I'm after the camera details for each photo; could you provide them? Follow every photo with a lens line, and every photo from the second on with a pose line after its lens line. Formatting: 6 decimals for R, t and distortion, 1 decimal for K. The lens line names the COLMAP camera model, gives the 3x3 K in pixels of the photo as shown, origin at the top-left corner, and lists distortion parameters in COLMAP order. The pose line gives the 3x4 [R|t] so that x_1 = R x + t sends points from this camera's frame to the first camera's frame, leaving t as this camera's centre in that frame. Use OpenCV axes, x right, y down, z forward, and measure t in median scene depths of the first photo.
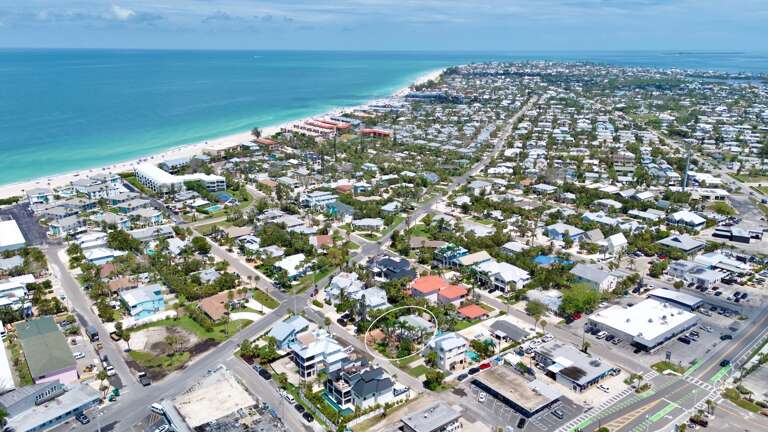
lens RADIAL K [[560.7, 0, 384.0], [0, 560.7, 216.0], [0, 0, 1]] dist [0.080579, -0.099020]
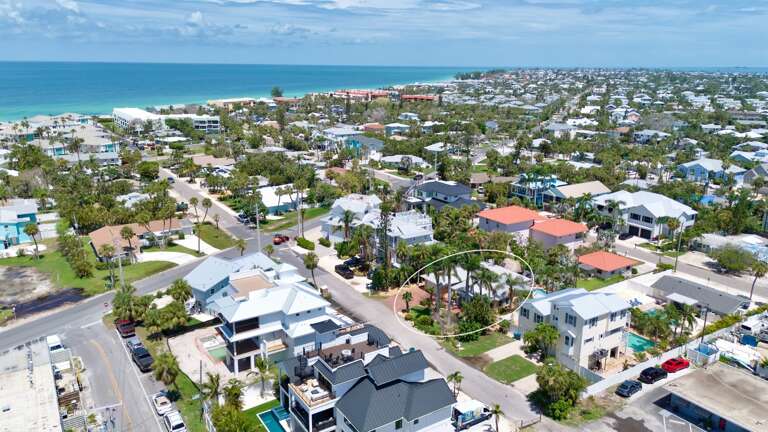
lens RADIAL K [[560.7, 0, 384.0], [0, 560.7, 216.0], [0, 0, 1]] dist [0.080579, -0.099020]
pose [[0.997297, 0.024956, -0.069110, -0.004918], [-0.026497, 0.999418, -0.021472, 0.153389], [0.068534, 0.023246, 0.997378, 0.508616]]
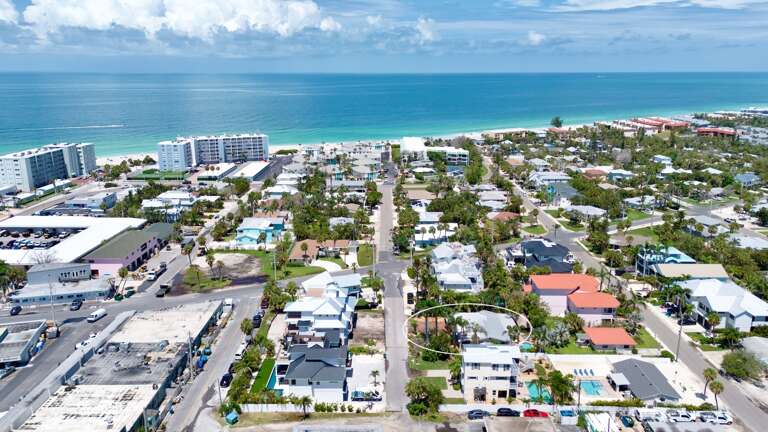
lens RADIAL K [[560.7, 0, 384.0], [0, 560.7, 216.0], [0, 0, 1]] dist [0.080579, -0.099020]
pose [[0.793707, 0.149983, -0.589520, 0.318266], [-0.170988, 0.985062, 0.020402, 0.078359], [0.583774, 0.084608, 0.807496, 0.398805]]
